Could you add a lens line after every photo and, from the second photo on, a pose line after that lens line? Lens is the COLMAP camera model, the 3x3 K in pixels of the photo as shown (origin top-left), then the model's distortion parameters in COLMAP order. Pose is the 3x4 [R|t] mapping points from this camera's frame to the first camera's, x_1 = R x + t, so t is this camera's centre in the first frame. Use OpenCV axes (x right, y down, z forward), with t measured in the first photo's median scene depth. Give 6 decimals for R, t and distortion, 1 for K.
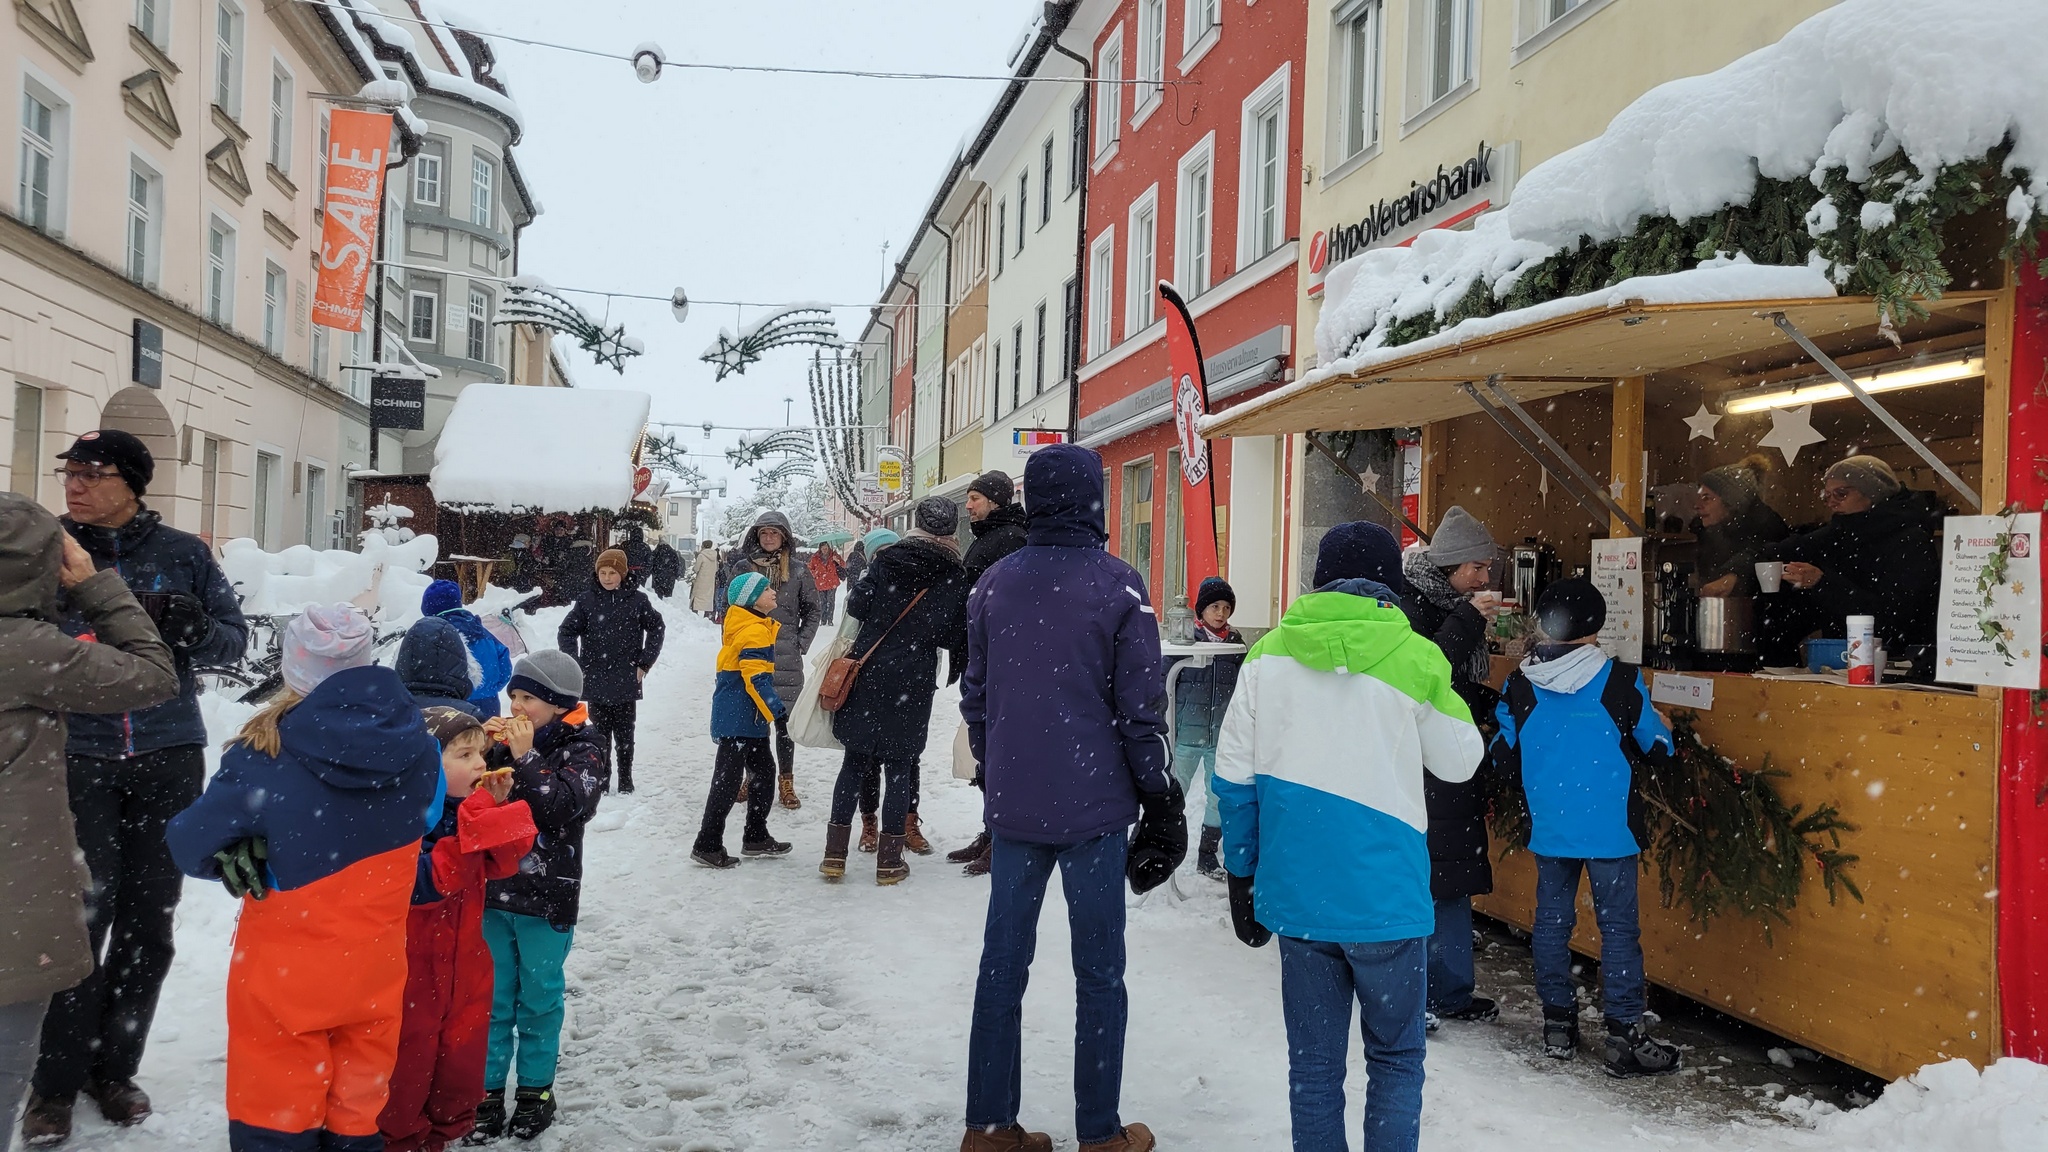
lens RADIAL K [[1538.8, 0, 1024.0], [0, 1538.8, 576.0], [0, 0, 1]] dist [-0.000141, 0.002653]
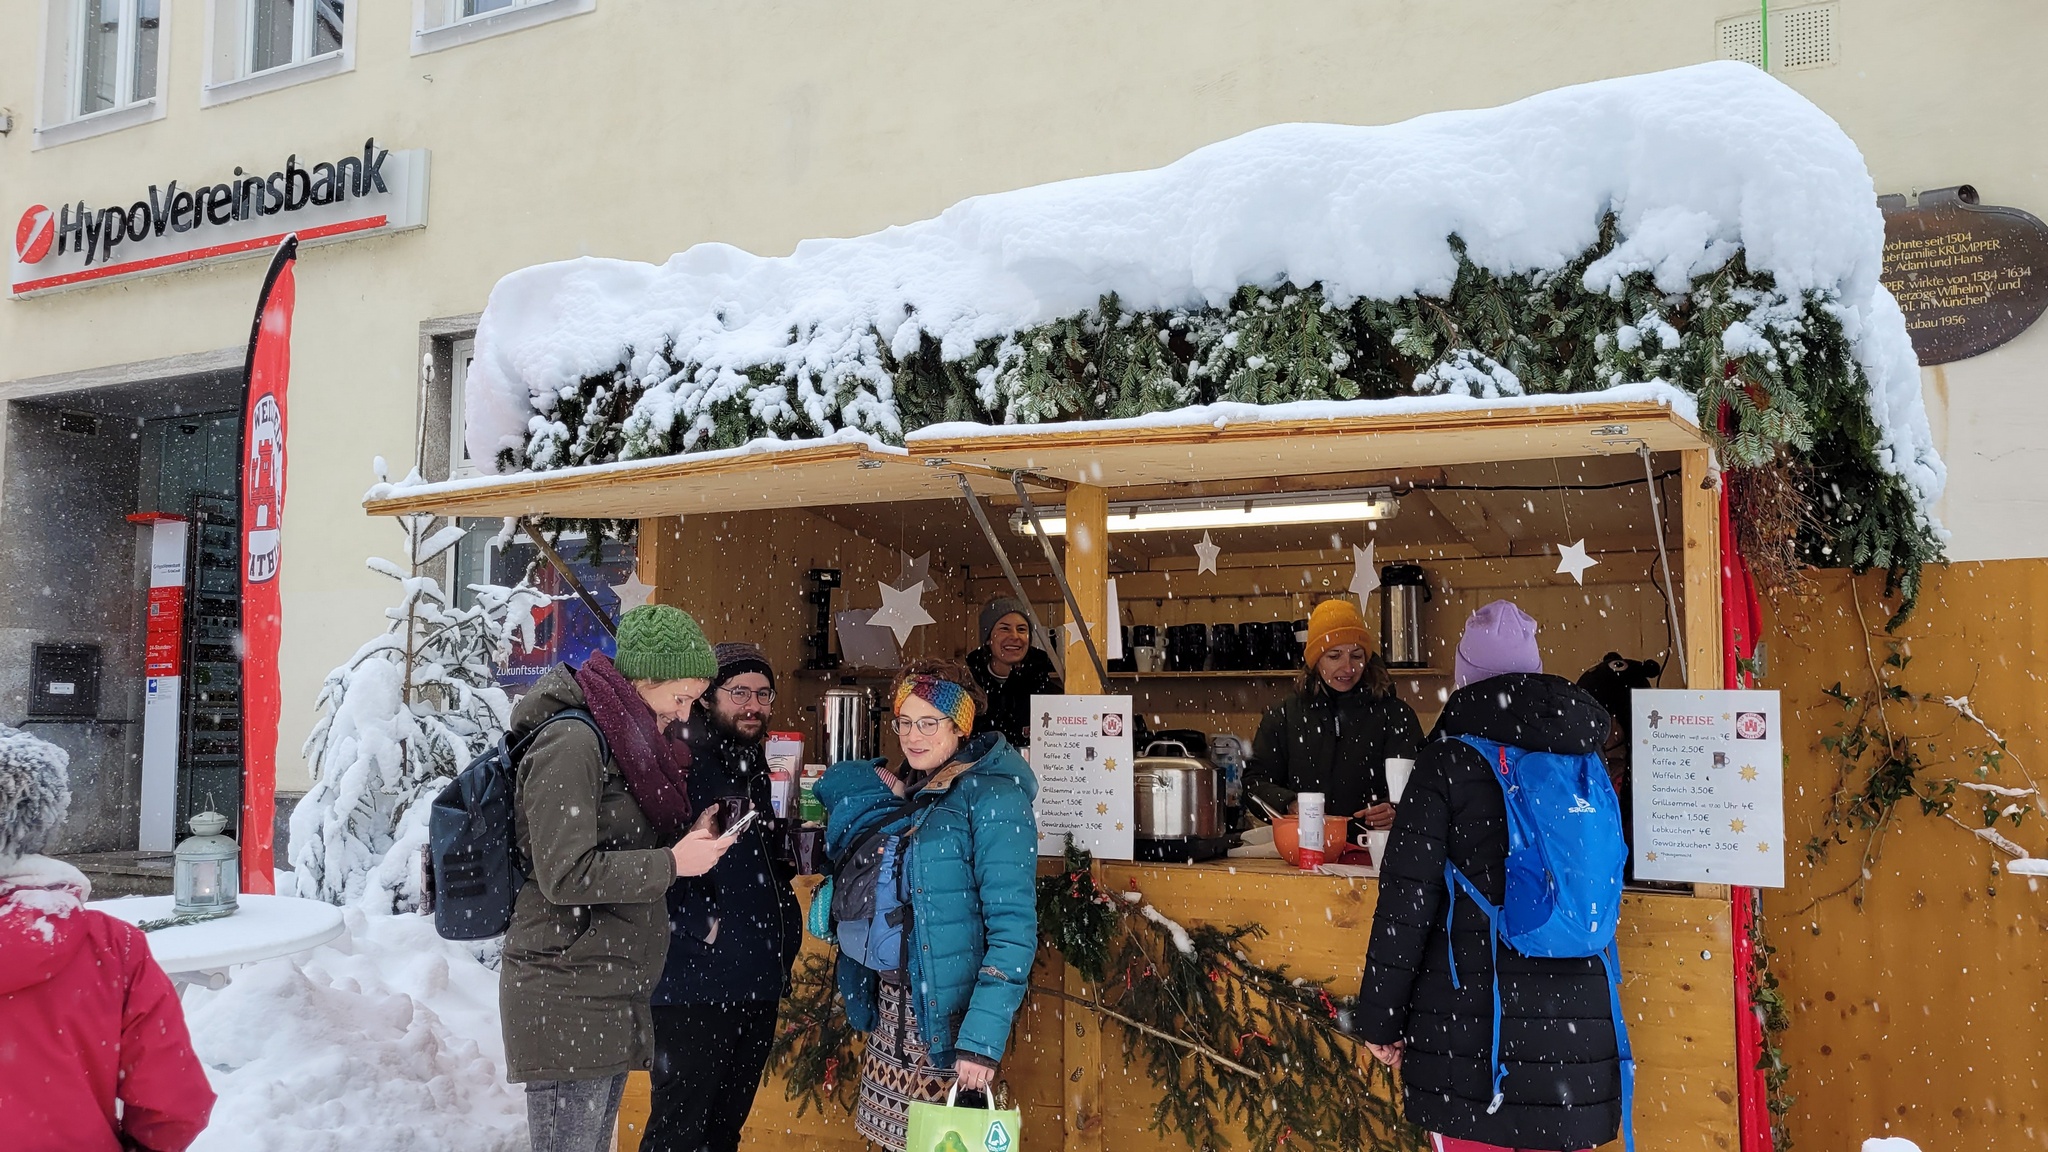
lens RADIAL K [[1724.6, 0, 1024.0], [0, 1724.6, 576.0], [0, 0, 1]] dist [-0.000052, 0.004030]
pose [[0.640185, 0.068416, 0.765168, -0.130735], [-0.015298, 0.996964, -0.076342, -0.007708], [-0.768068, 0.037168, 0.639288, 0.216405]]
